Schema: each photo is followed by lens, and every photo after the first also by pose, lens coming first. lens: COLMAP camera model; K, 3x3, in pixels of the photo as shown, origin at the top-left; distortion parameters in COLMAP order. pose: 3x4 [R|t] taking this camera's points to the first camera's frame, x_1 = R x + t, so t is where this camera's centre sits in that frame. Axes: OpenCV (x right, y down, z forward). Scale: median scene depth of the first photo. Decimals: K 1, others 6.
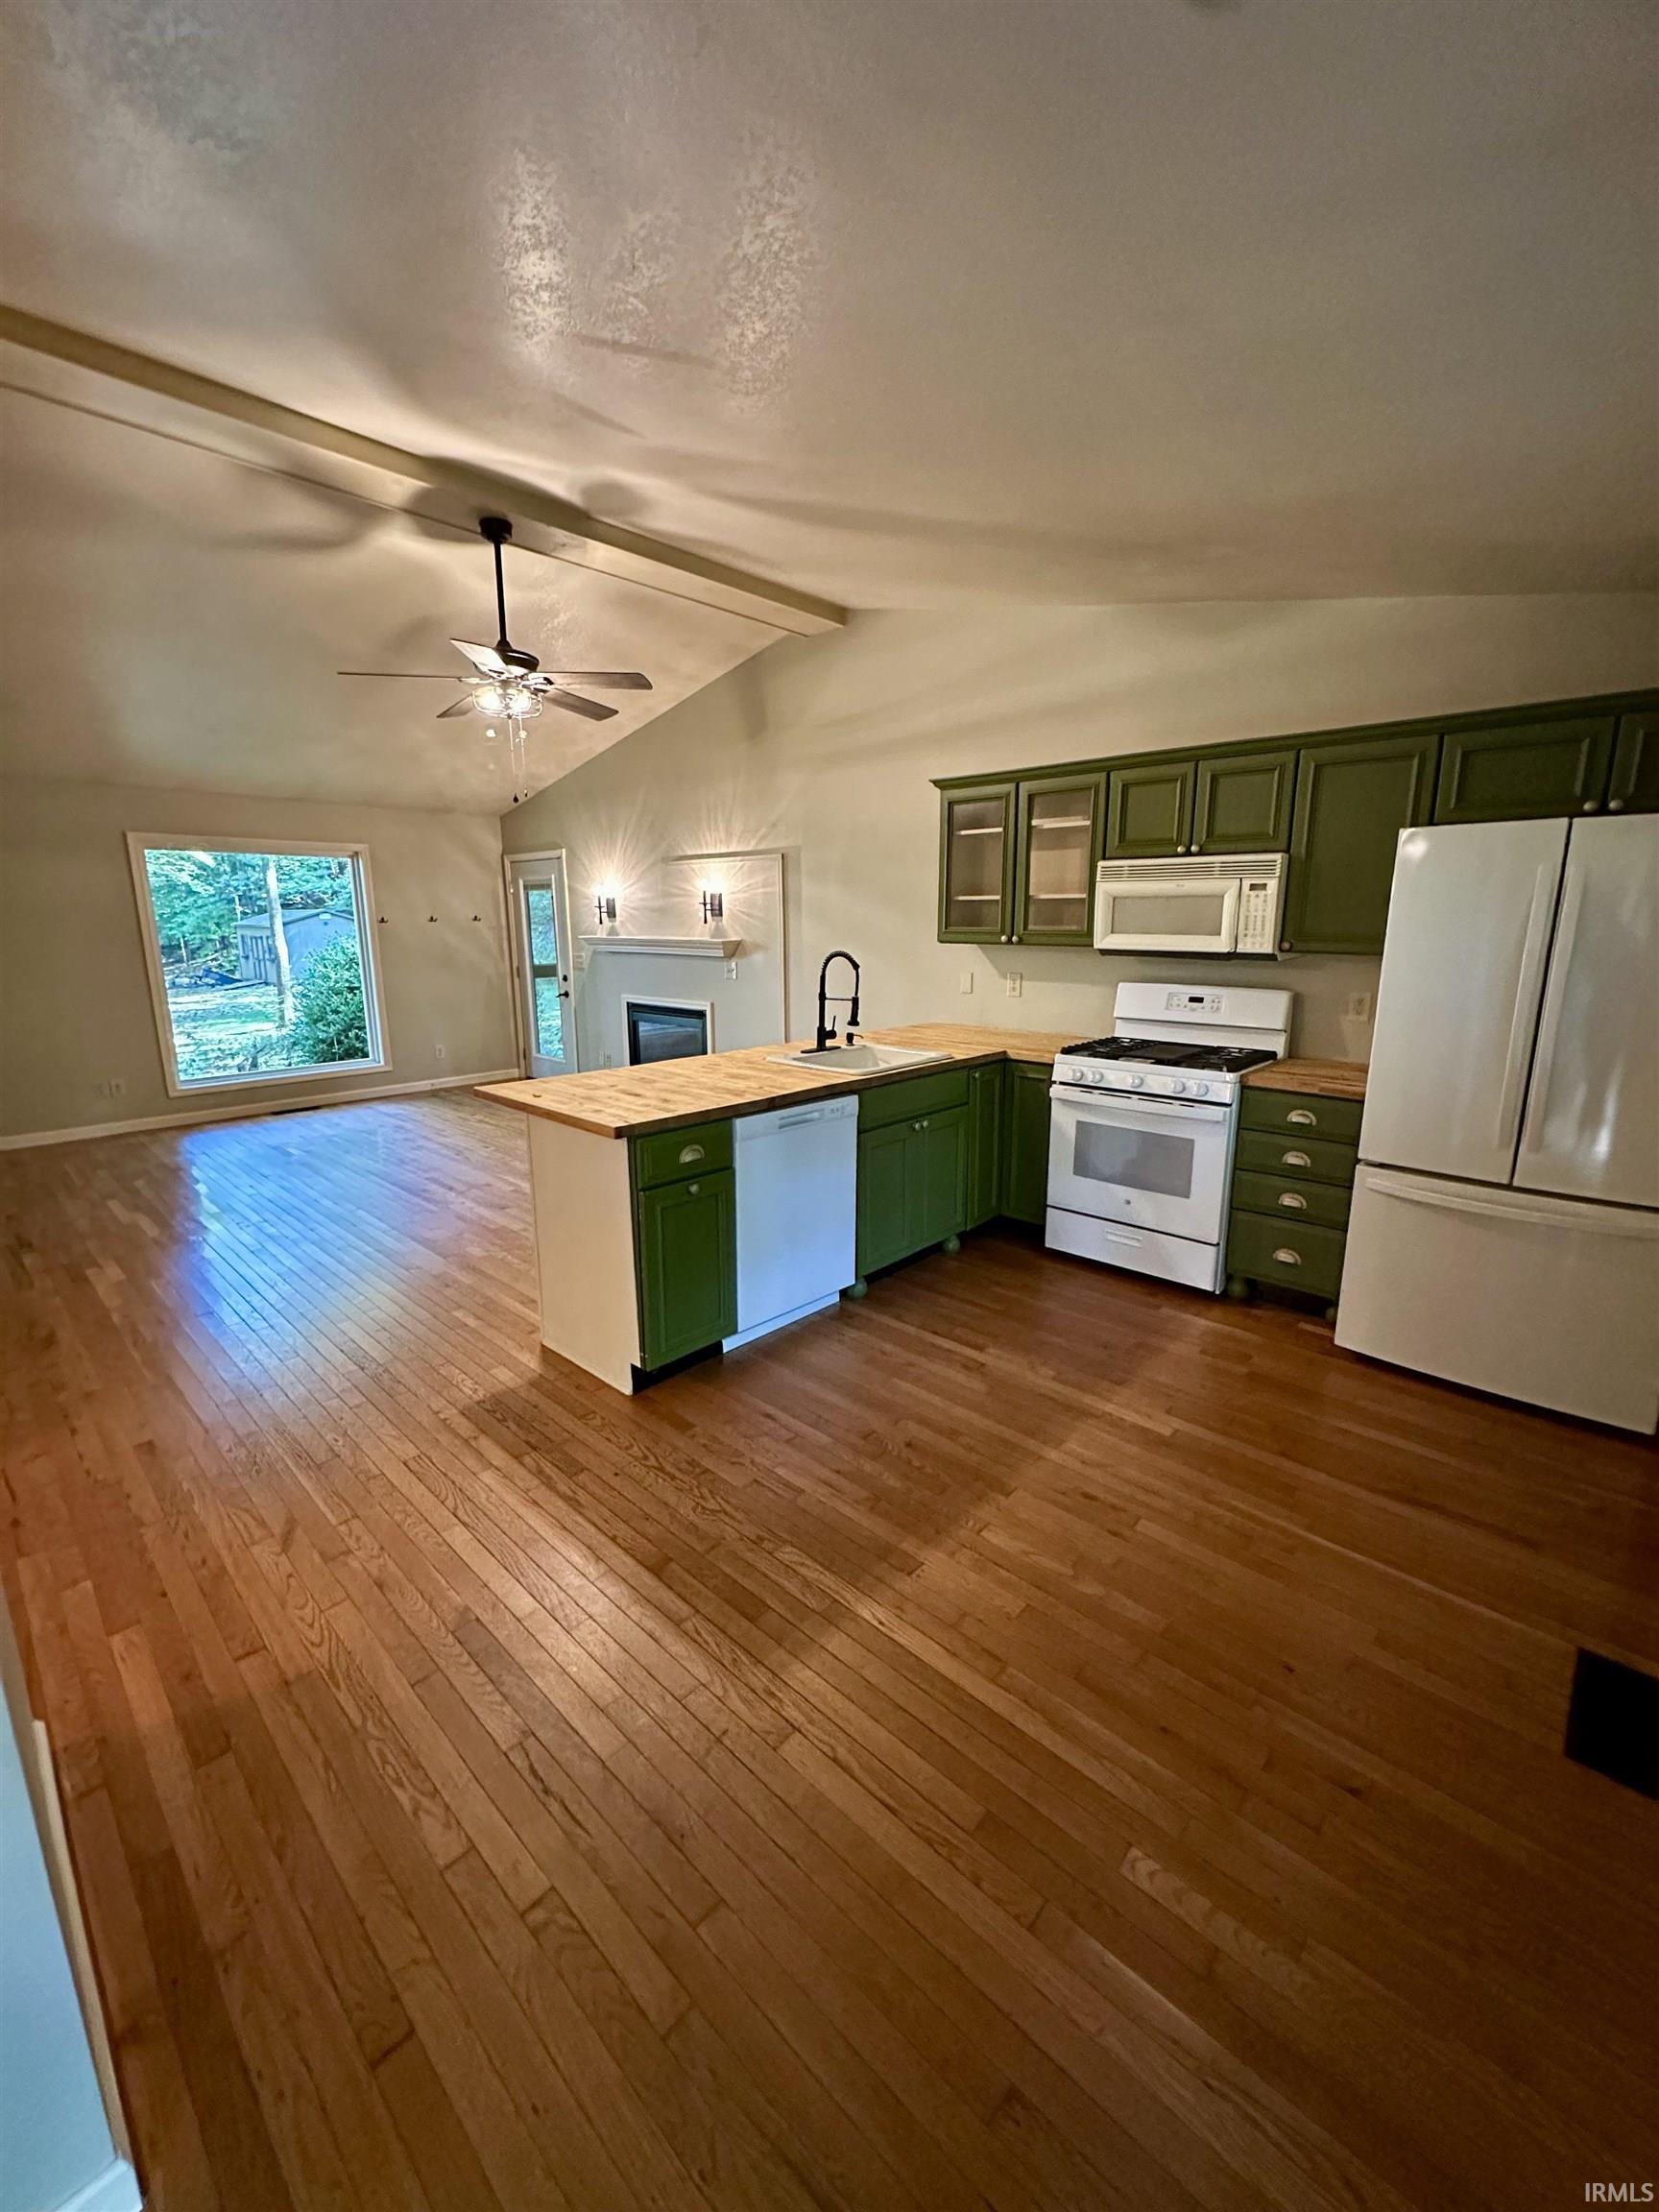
lens RADIAL K [[889.1, 0, 828.5], [0, 889.1, 1101.6], [0, 0, 1]] dist [-0.003989, 0.000939]
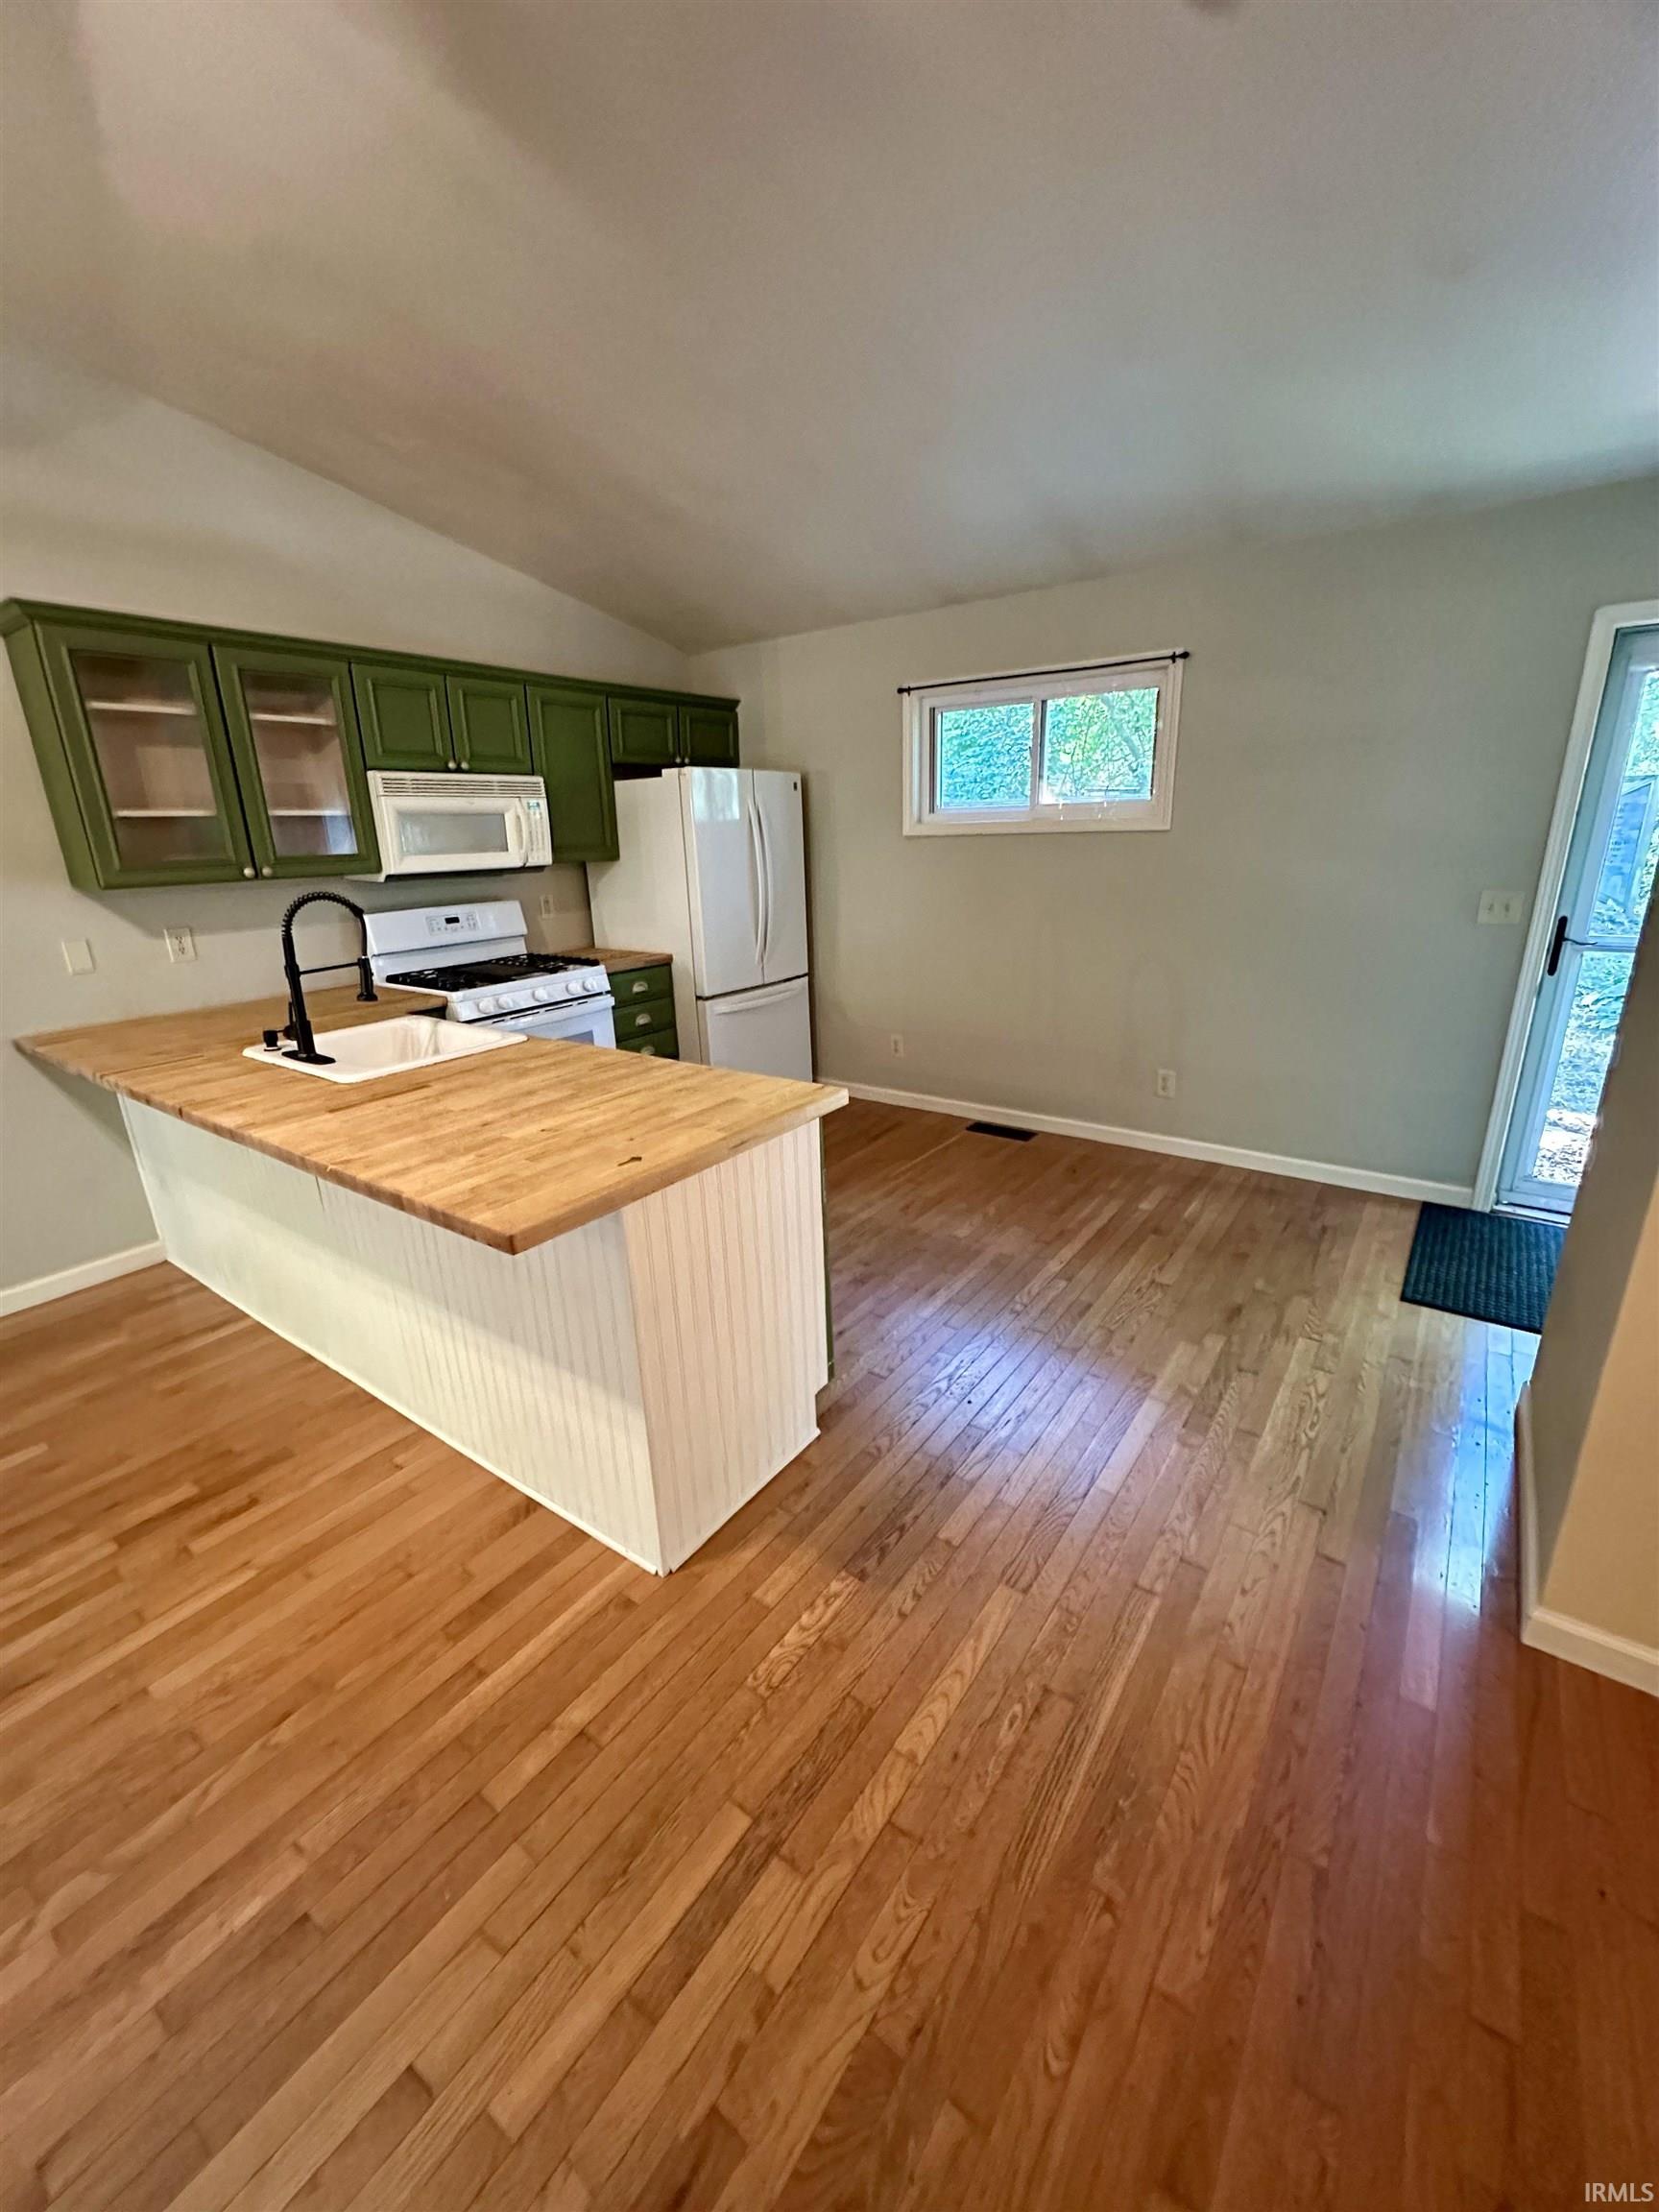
lens RADIAL K [[889.1, 0, 834.4], [0, 889.1, 1099.1], [0, 0, 1]] dist [-0.003989, 0.000939]
pose [[-0.137222, -0.284285, 0.948869, -0.673742], [0.231583, 0.922175, 0.309778, -0.142670], [-0.963088, 0.262250, -0.060707, 0.716432]]
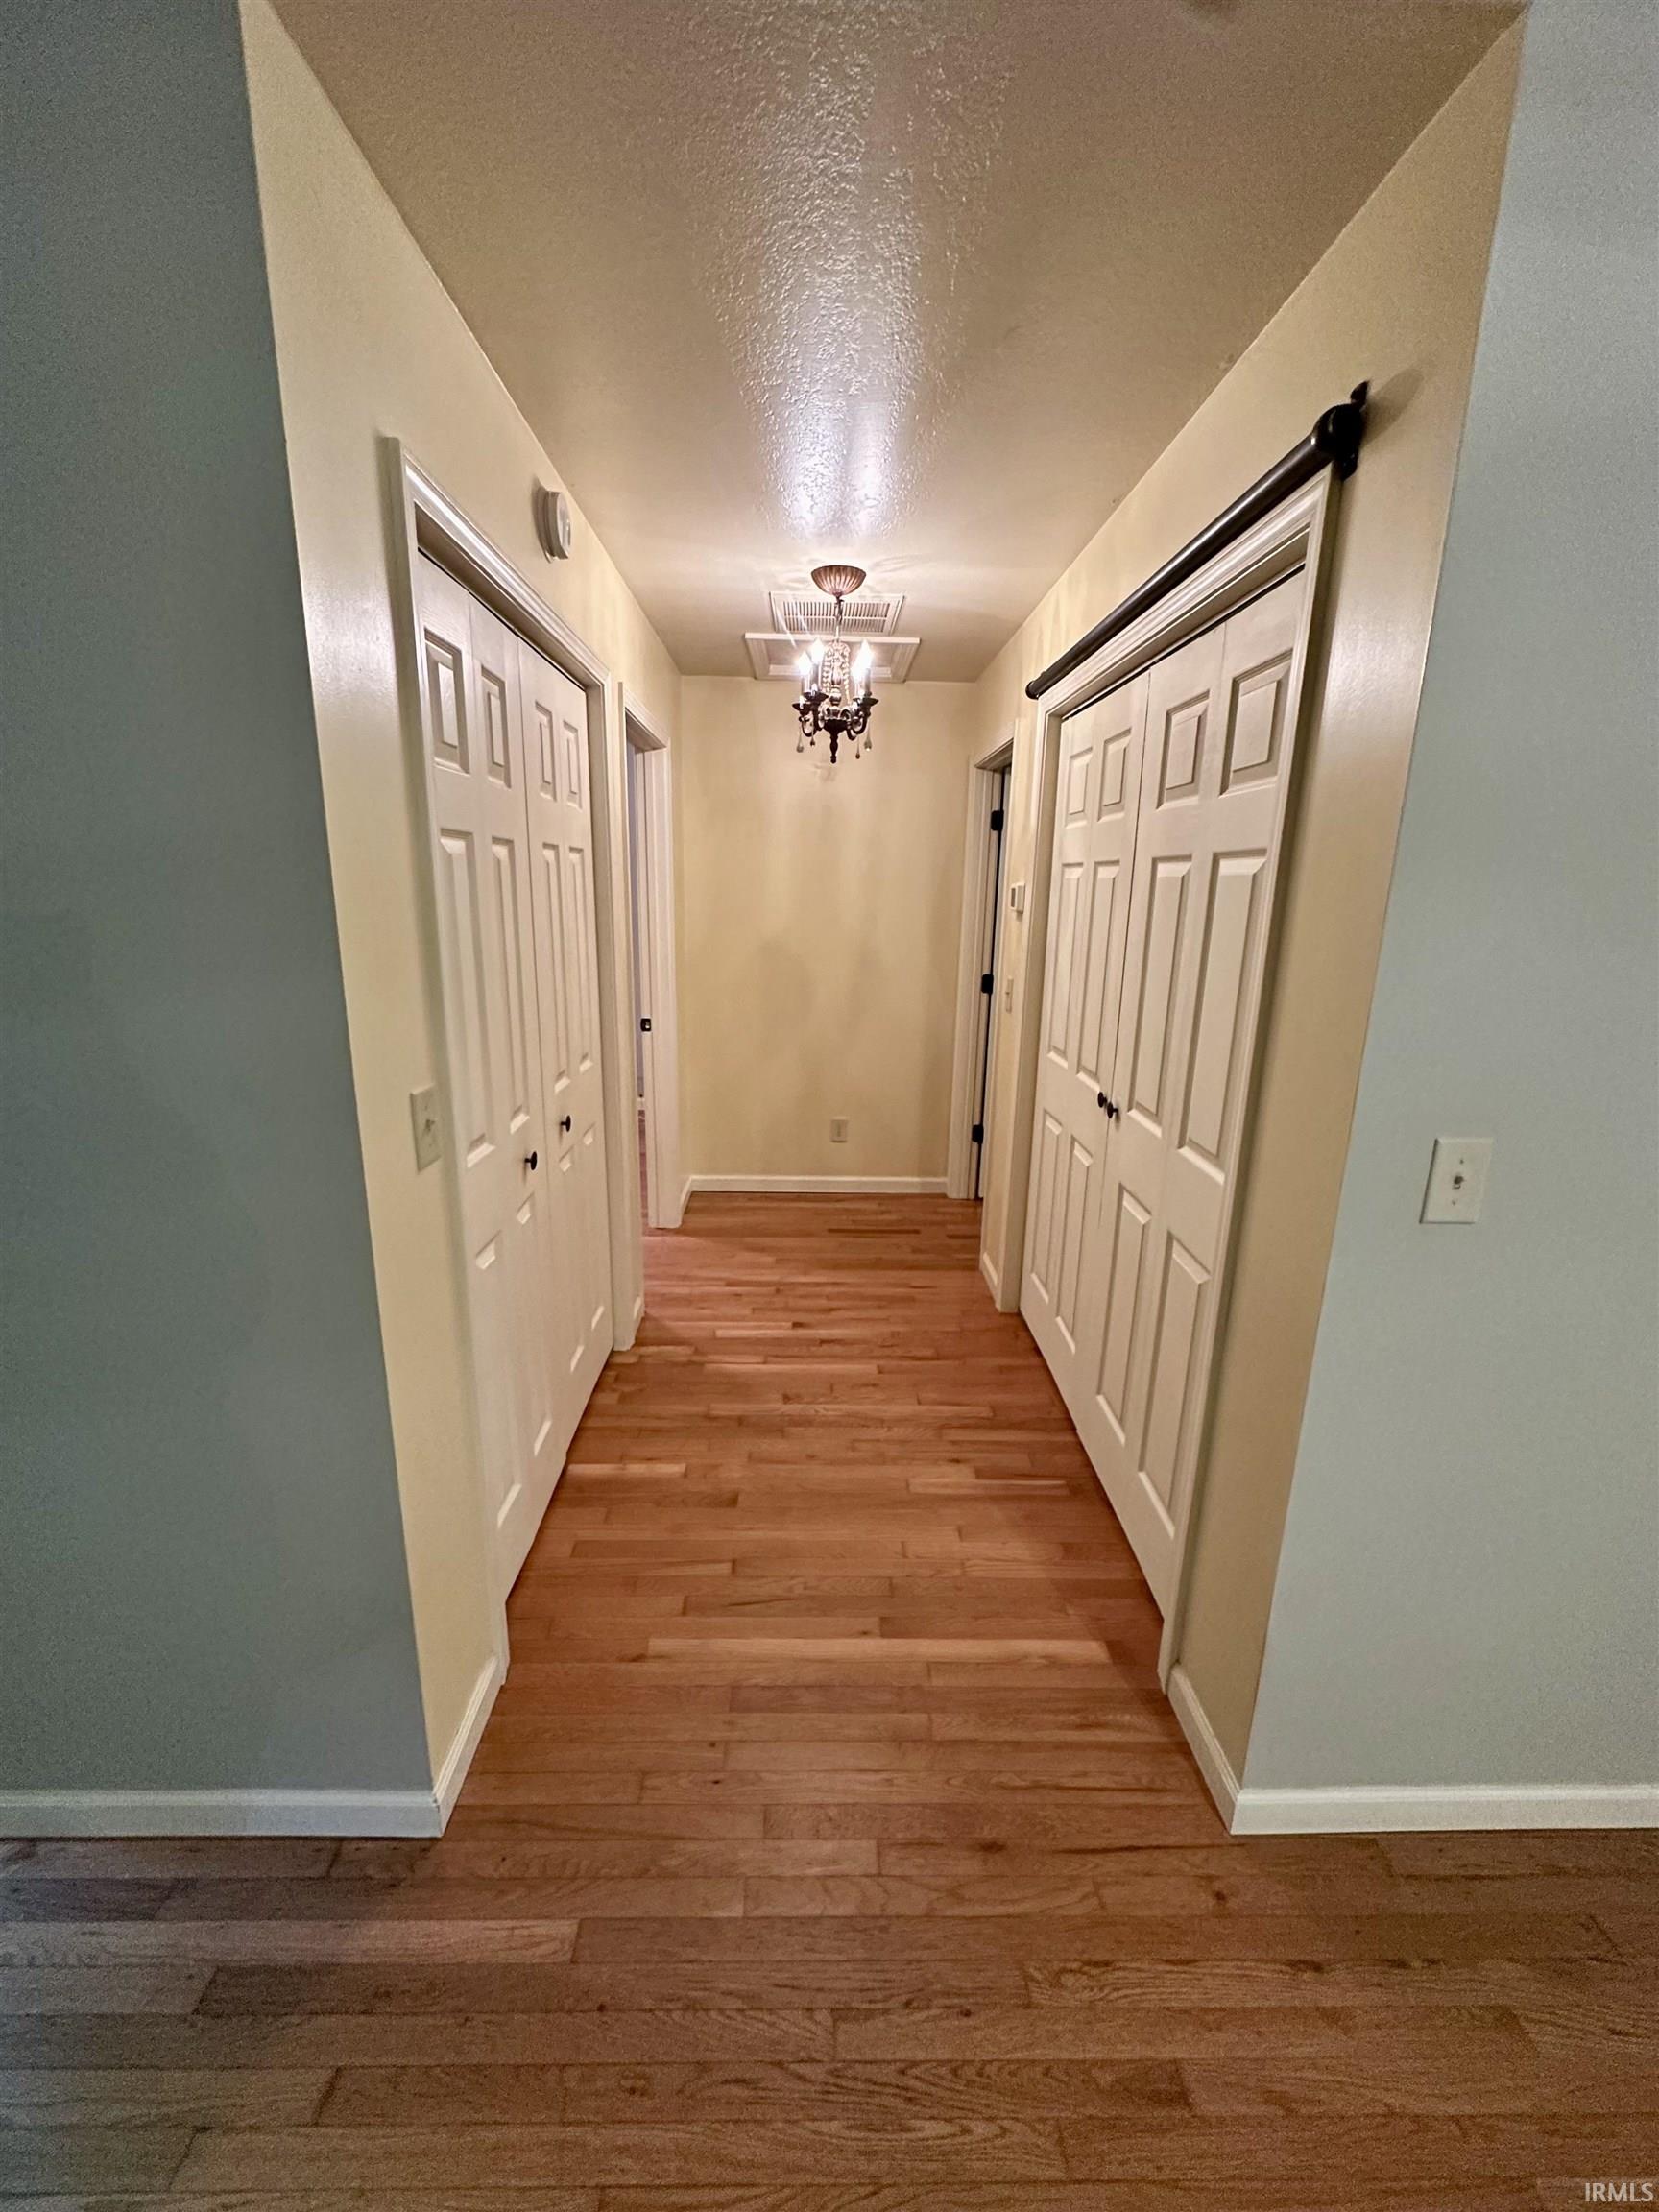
lens RADIAL K [[889.1, 0, 823.3], [0, 889.1, 1107.9], [0, 0, 1]] dist [-0.003989, 0.000939]
pose [[-0.715329, 0.164800, -0.679076, -0.292157], [-0.147252, 0.914422, 0.377027, -0.136322], [0.683096, 0.369693, -0.629846, 0.669789]]
